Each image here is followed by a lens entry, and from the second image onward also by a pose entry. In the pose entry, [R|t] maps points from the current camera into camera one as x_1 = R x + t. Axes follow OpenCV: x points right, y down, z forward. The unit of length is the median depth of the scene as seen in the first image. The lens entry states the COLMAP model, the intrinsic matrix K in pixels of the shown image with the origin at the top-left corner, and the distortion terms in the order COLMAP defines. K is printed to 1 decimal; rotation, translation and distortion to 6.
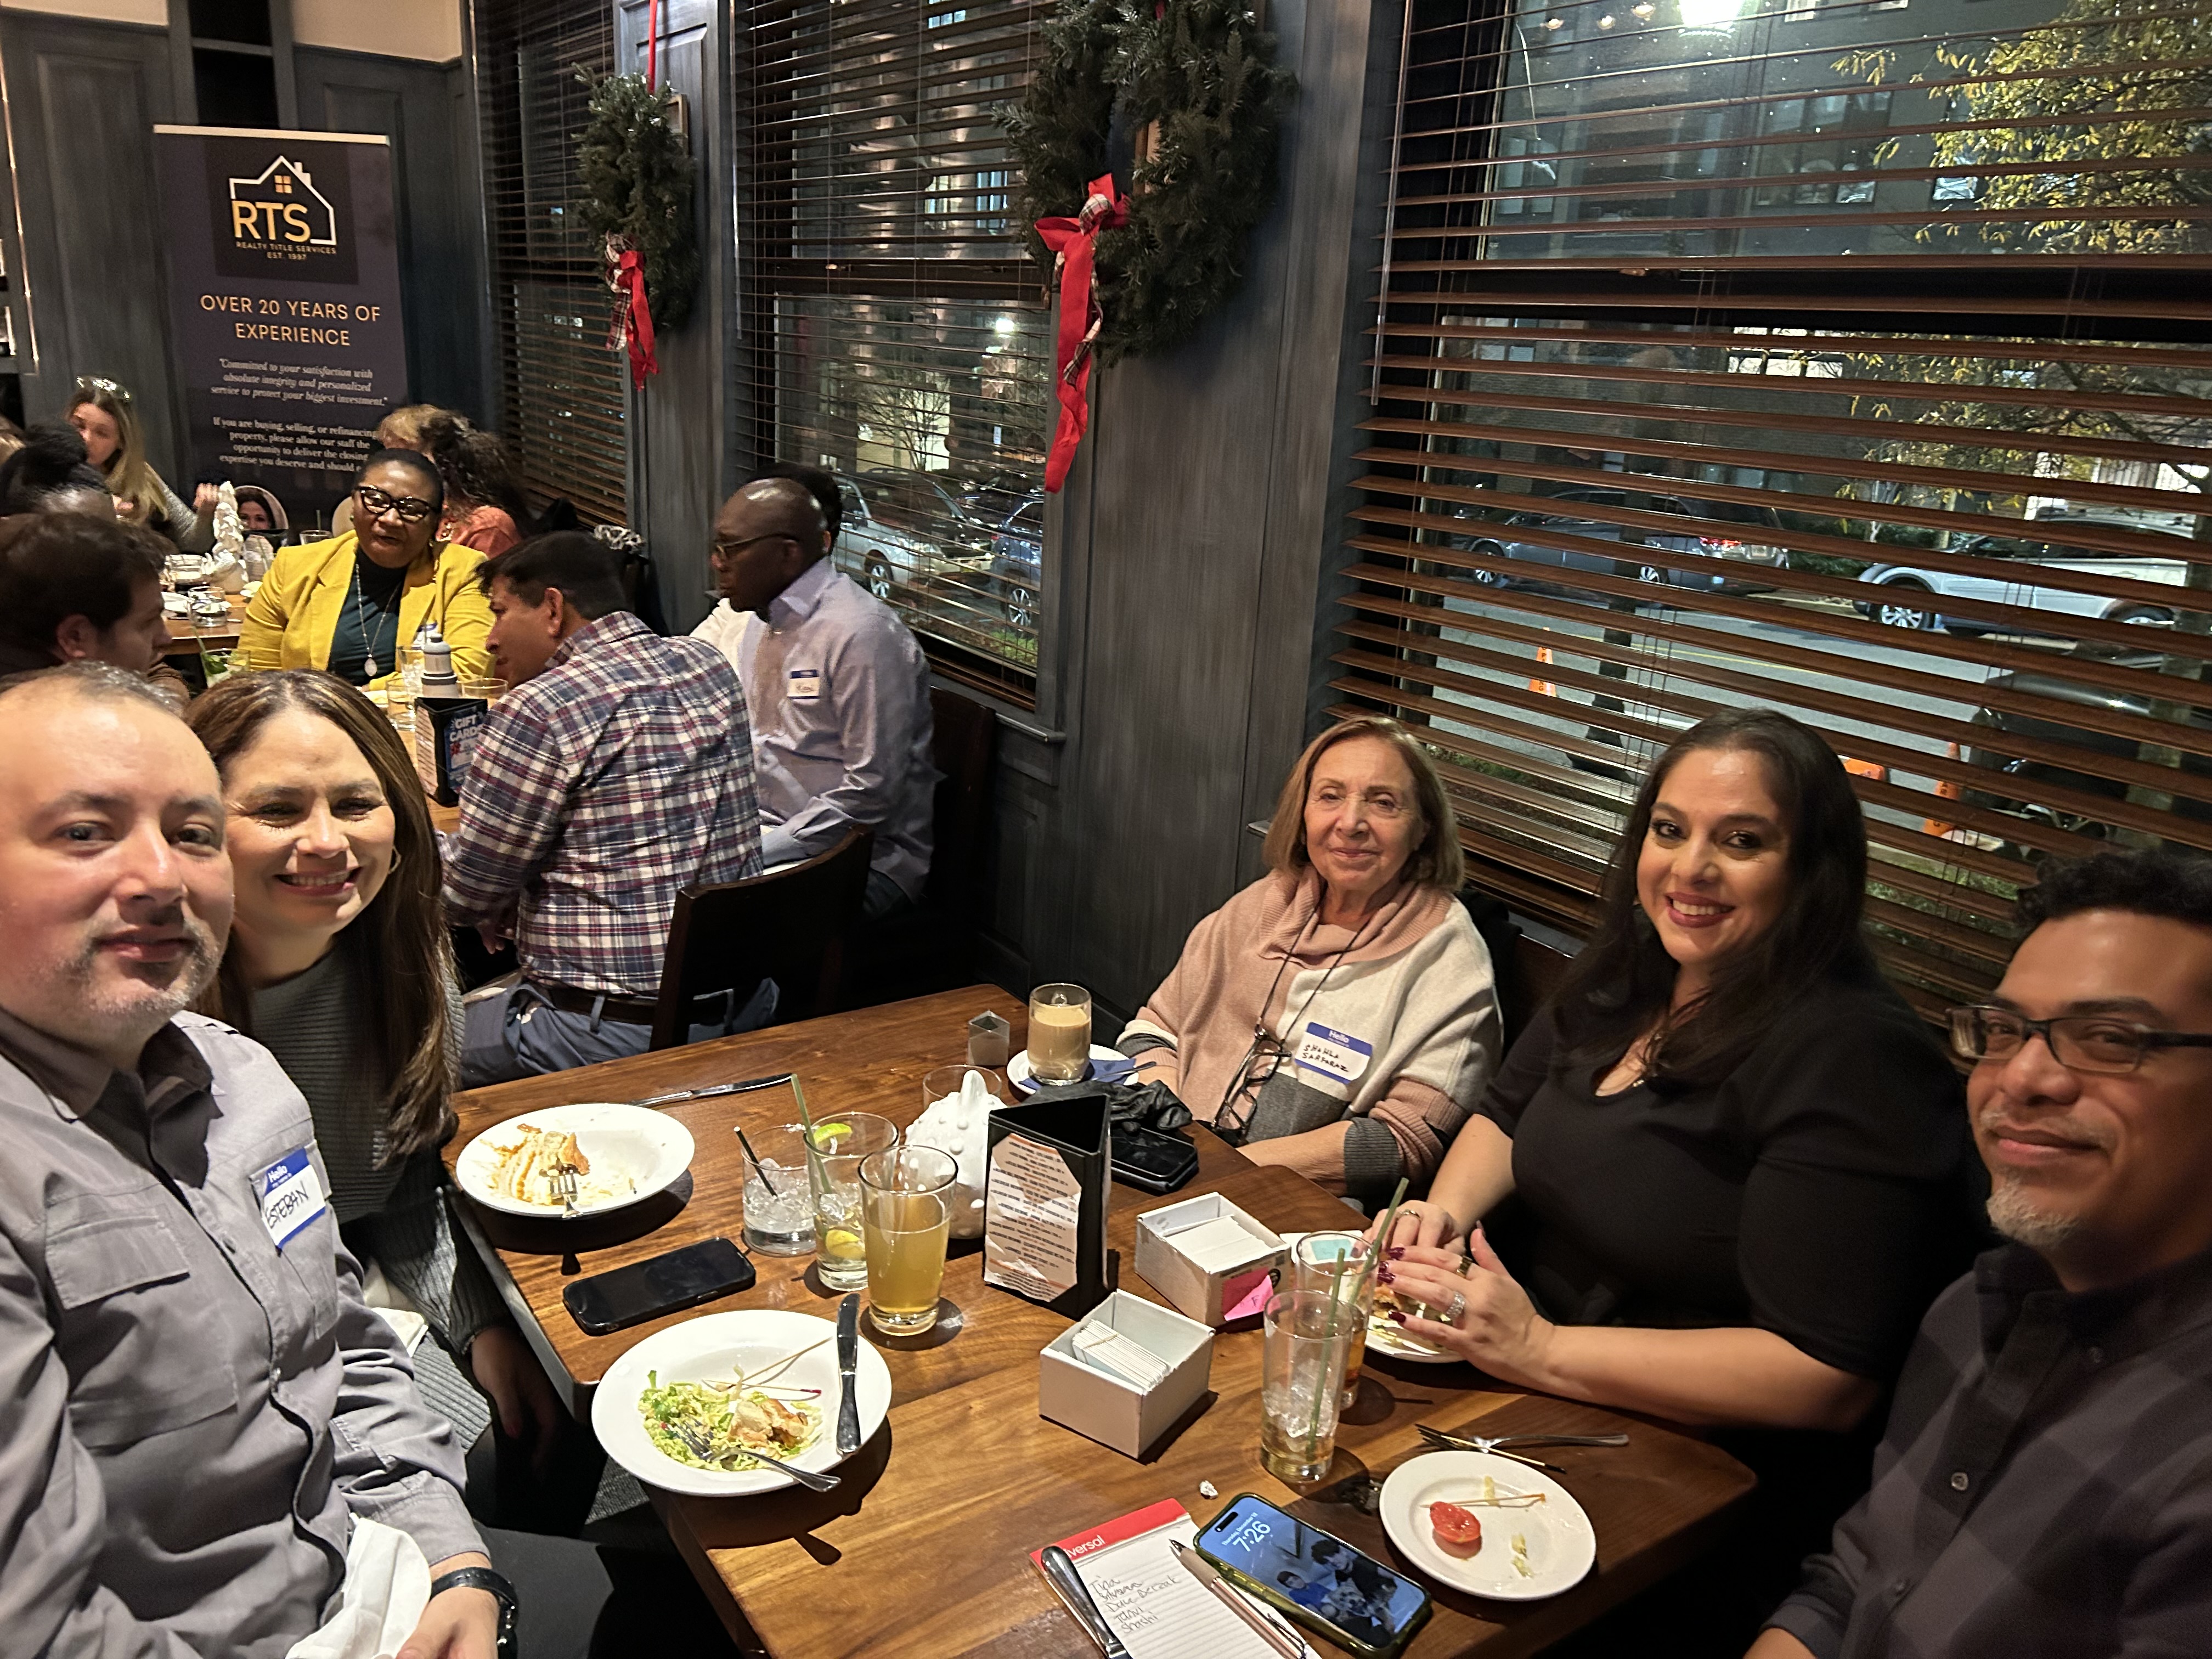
lens RADIAL K [[1683.2, 0, 1161.3], [0, 1683.2, 789.6], [0, 0, 1]] dist [0.002414, -0.001435]
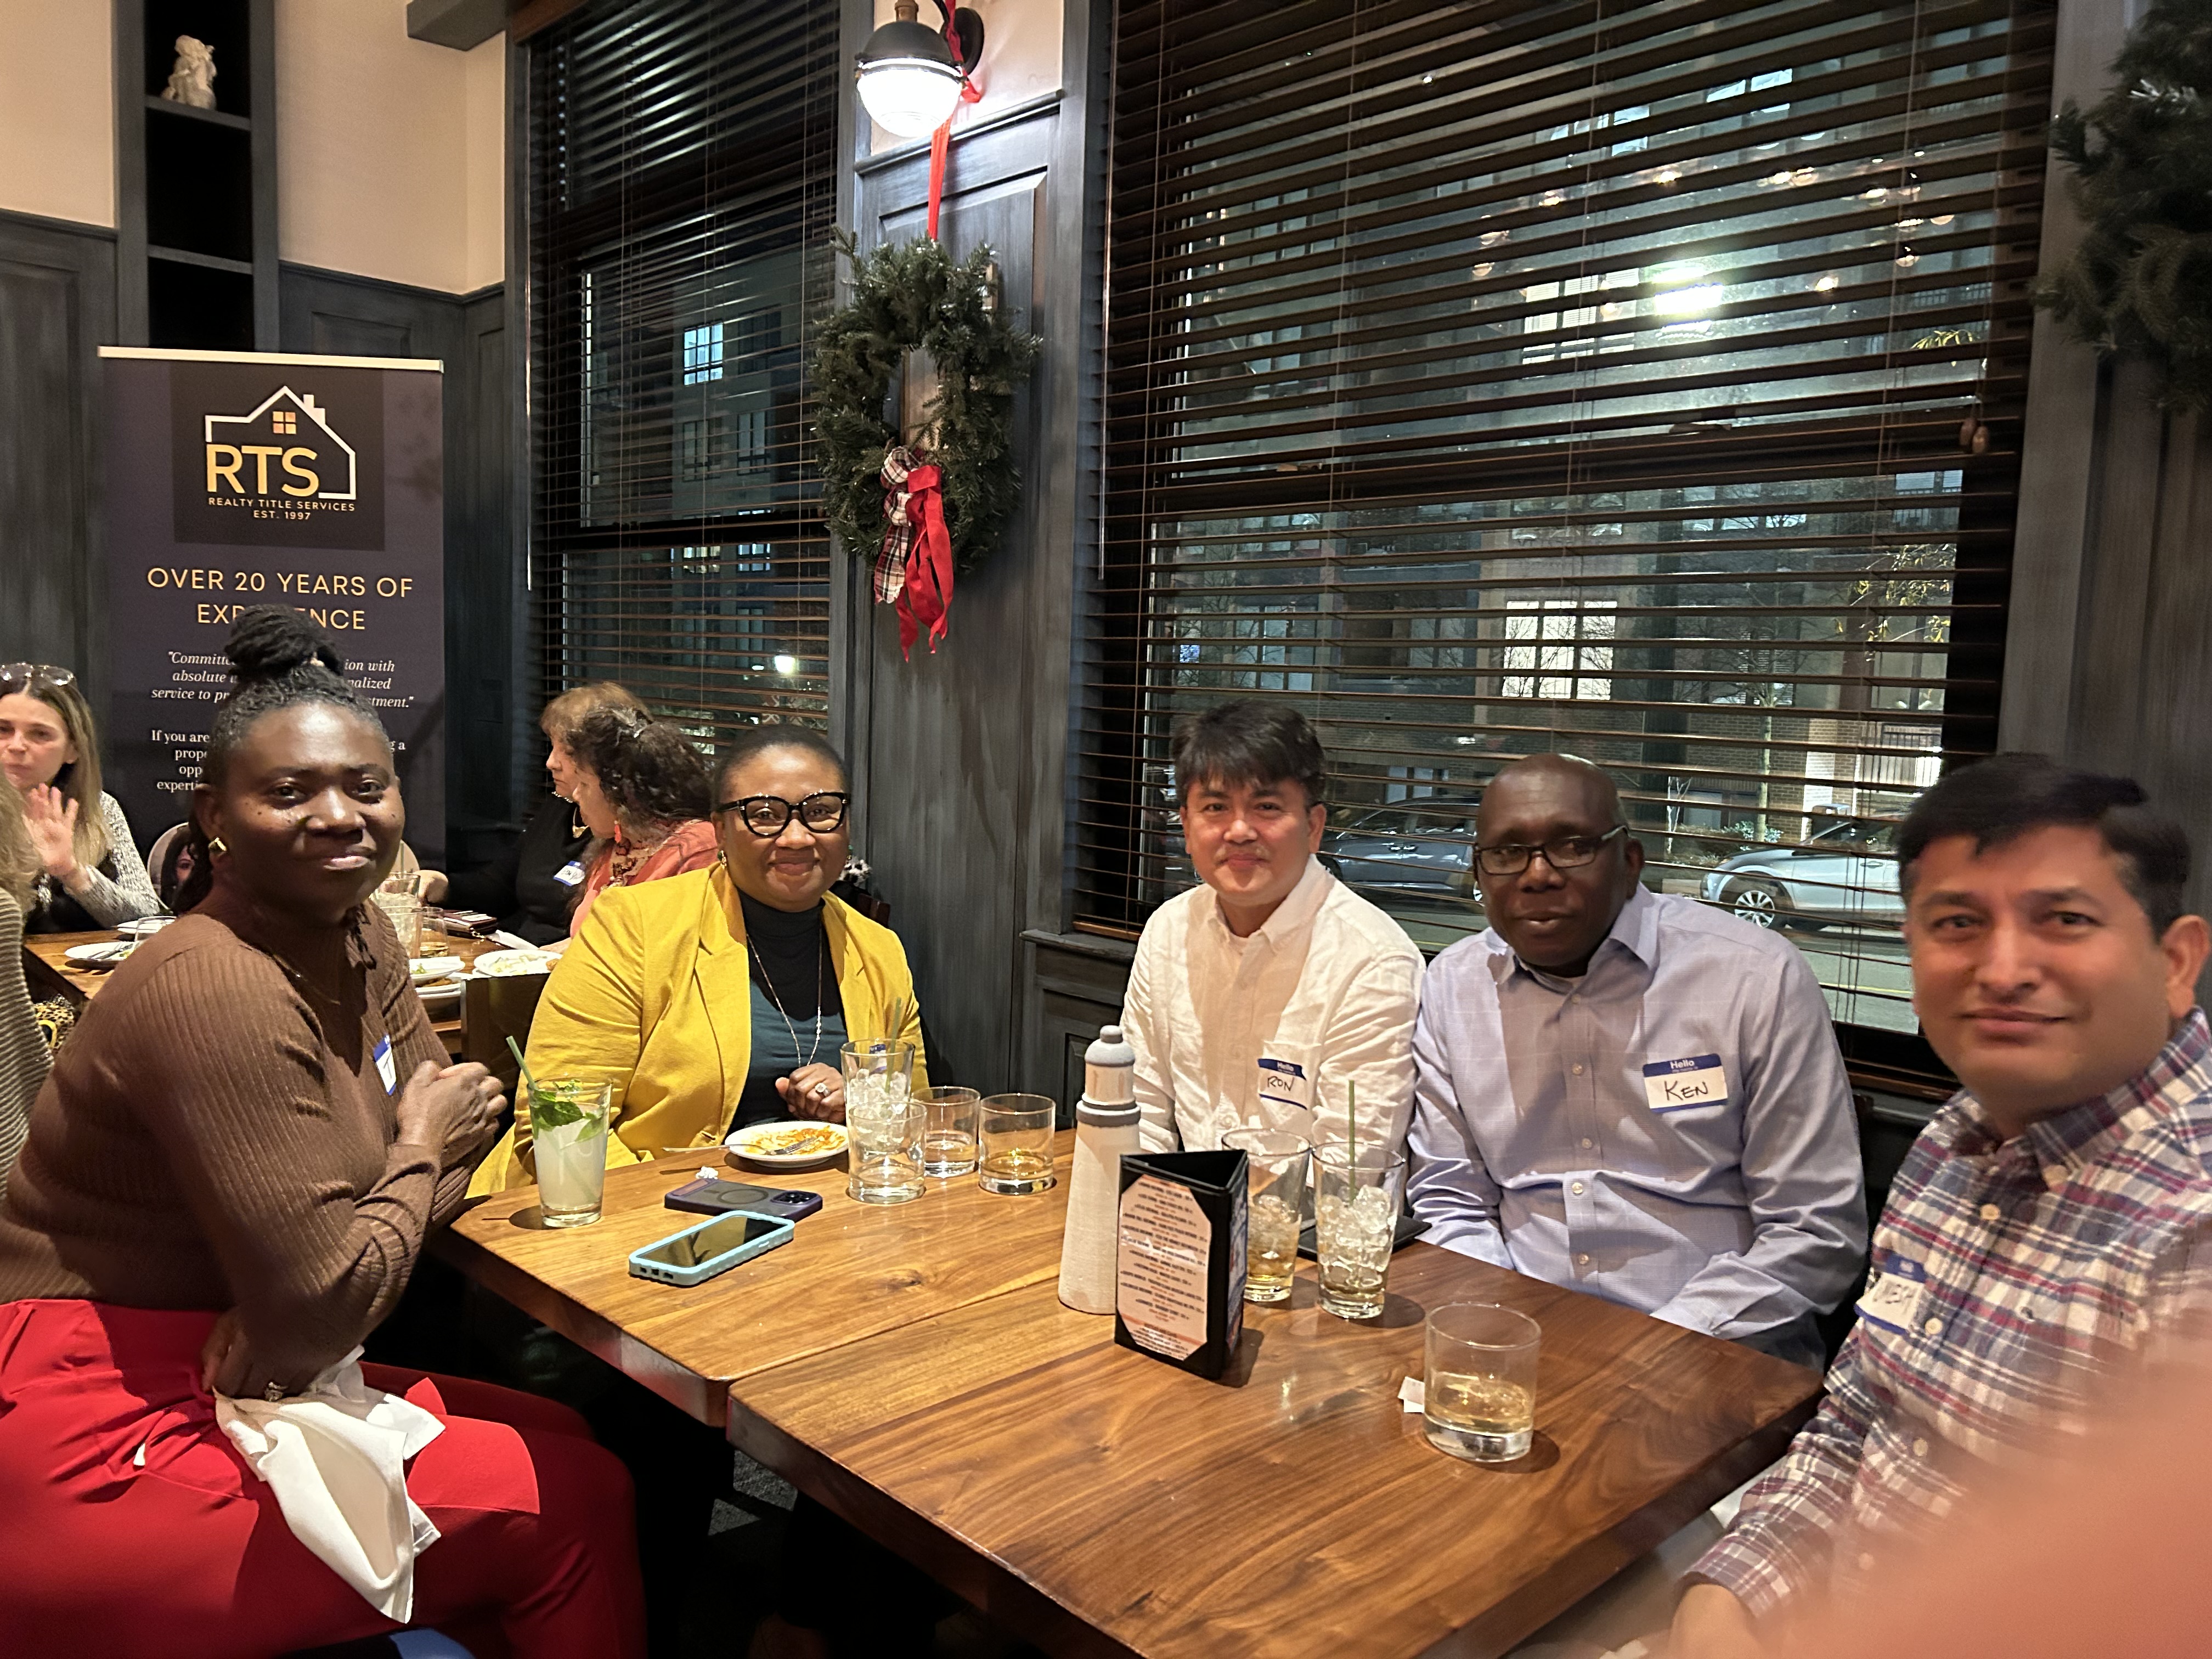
lens RADIAL K [[1651.8, 0, 1097.4], [0, 1651.8, 815.2], [0, 0, 1]] dist [0.053620, -0.052863]
pose [[0.988065, -0.037769, 0.149338, -0.279321], [0.063704, 0.982876, -0.172904, -0.034546], [-0.140250, 0.180353, 0.973552, 0.253217]]
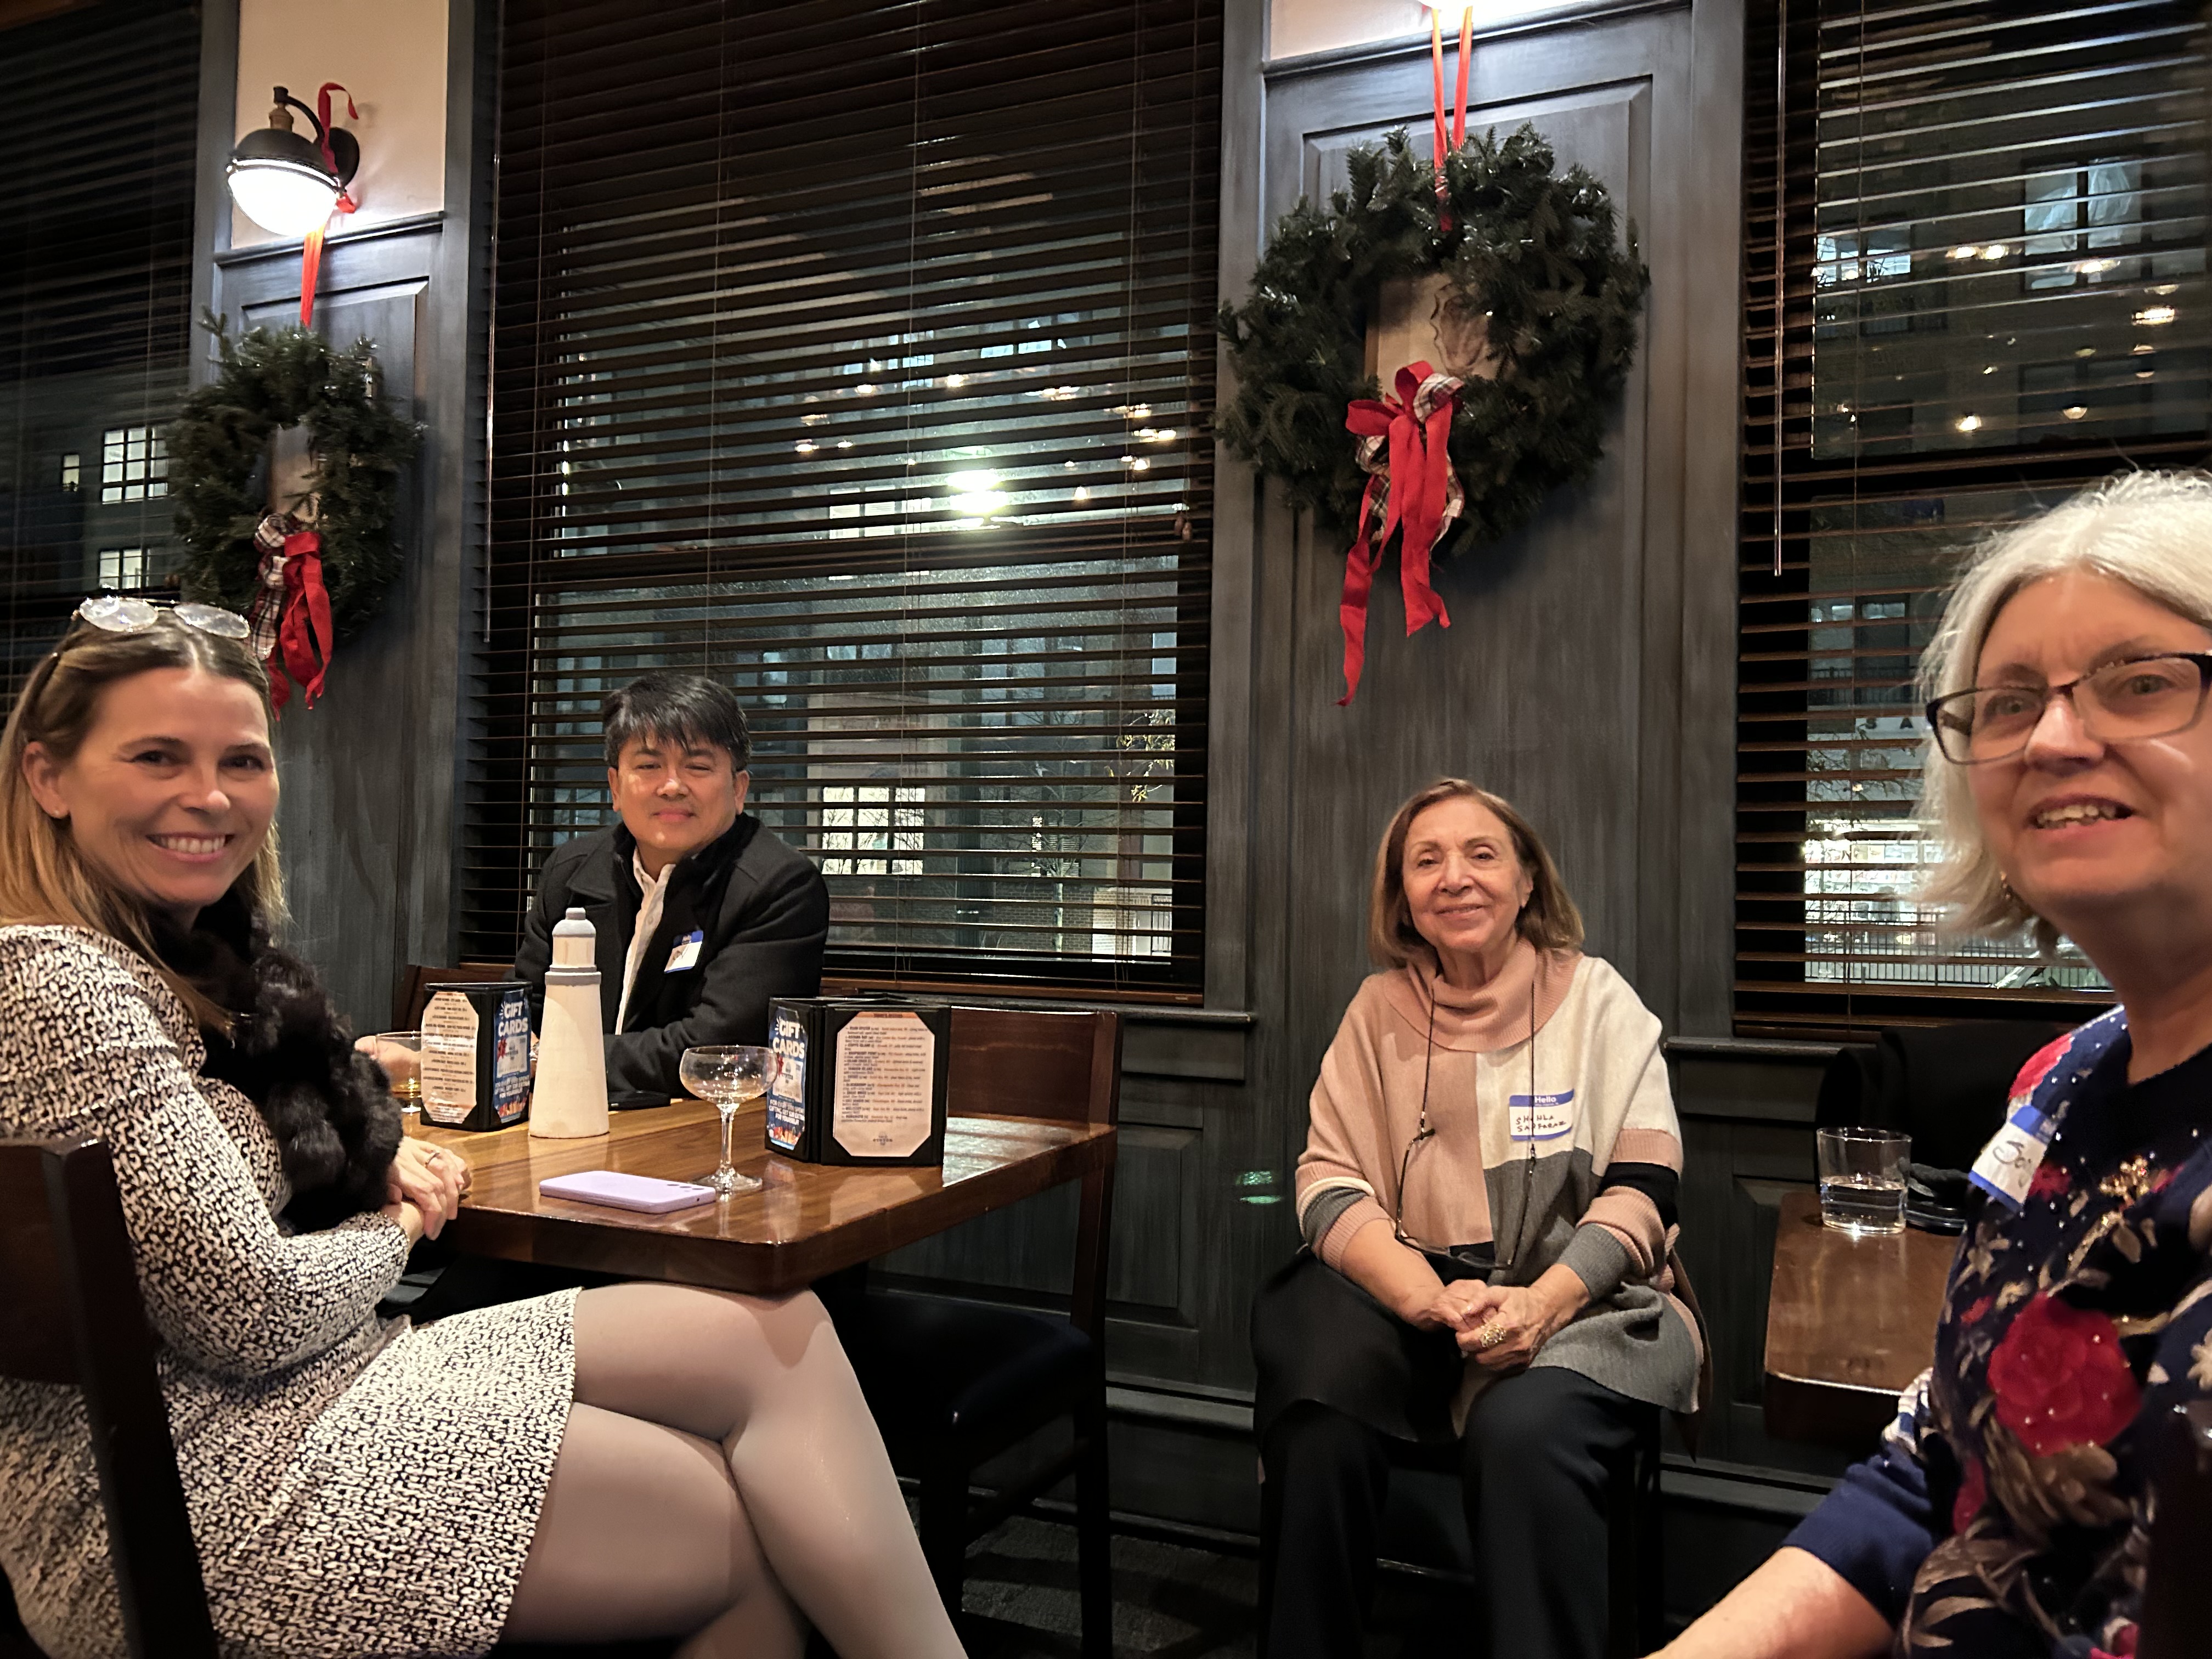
lens RADIAL K [[1651.8, 0, 1097.4], [0, 1651.8, 815.2], [0, 0, 1]] dist [0.053620, -0.052863]
pose [[0.847743, -0.017603, 0.530115, -0.325787], [0.168785, 0.956449, -0.238155, 0.033099], [-0.502836, 0.291370, 0.813793, 0.192073]]
